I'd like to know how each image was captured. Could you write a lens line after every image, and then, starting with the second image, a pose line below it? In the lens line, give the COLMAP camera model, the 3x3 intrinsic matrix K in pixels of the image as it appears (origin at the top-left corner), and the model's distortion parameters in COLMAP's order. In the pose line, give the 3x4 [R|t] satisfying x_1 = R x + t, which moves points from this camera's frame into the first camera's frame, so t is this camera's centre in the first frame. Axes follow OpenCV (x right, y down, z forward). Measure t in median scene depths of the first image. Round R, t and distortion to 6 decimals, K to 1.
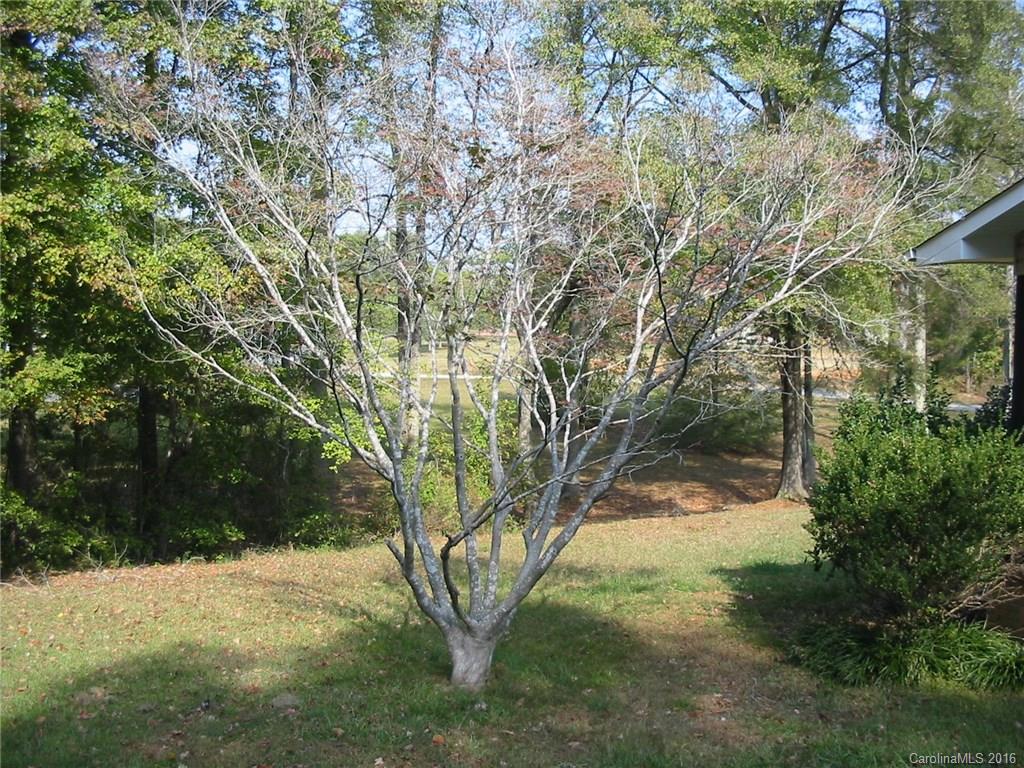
lens RADIAL K [[1071.1, 0, 516.2], [0, 1071.1, 386.0], [0, 0, 1]] dist [-0.178147, 0.210676]
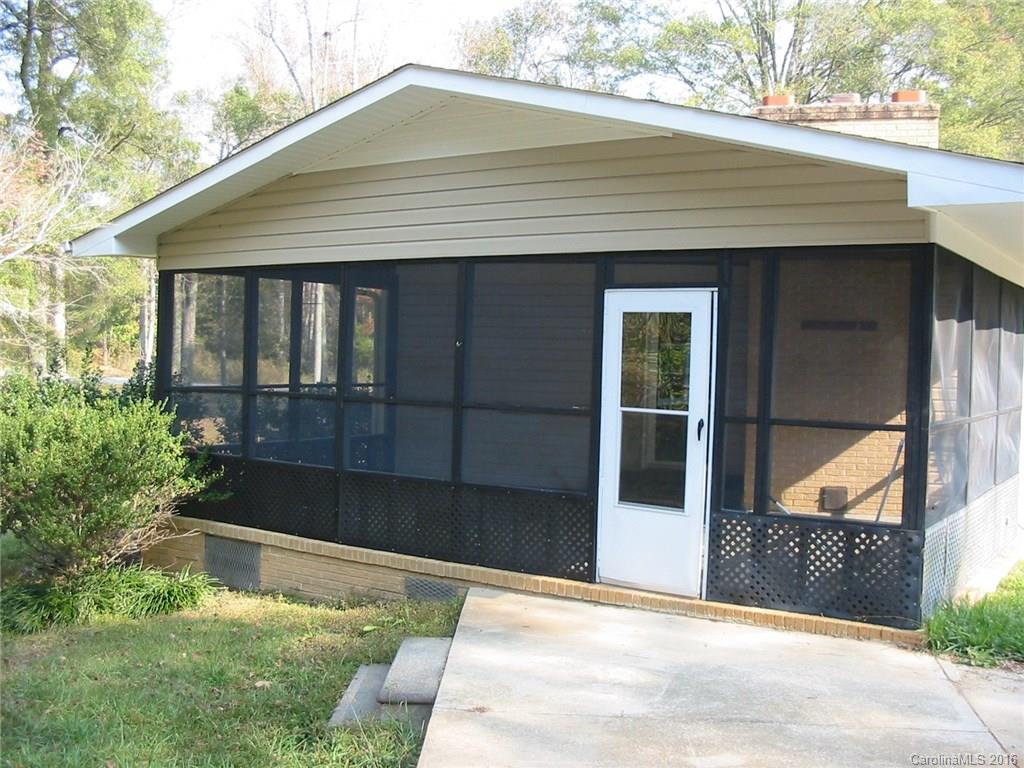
lens RADIAL K [[1071.1, 0, 516.2], [0, 1071.1, 386.0], [0, 0, 1]] dist [-0.178147, 0.210676]
pose [[0.707940, -0.025838, 0.705800, -0.080465], [0.006932, 0.999537, 0.029639, -0.007490], [-0.706239, -0.016090, 0.707791, -0.141864]]
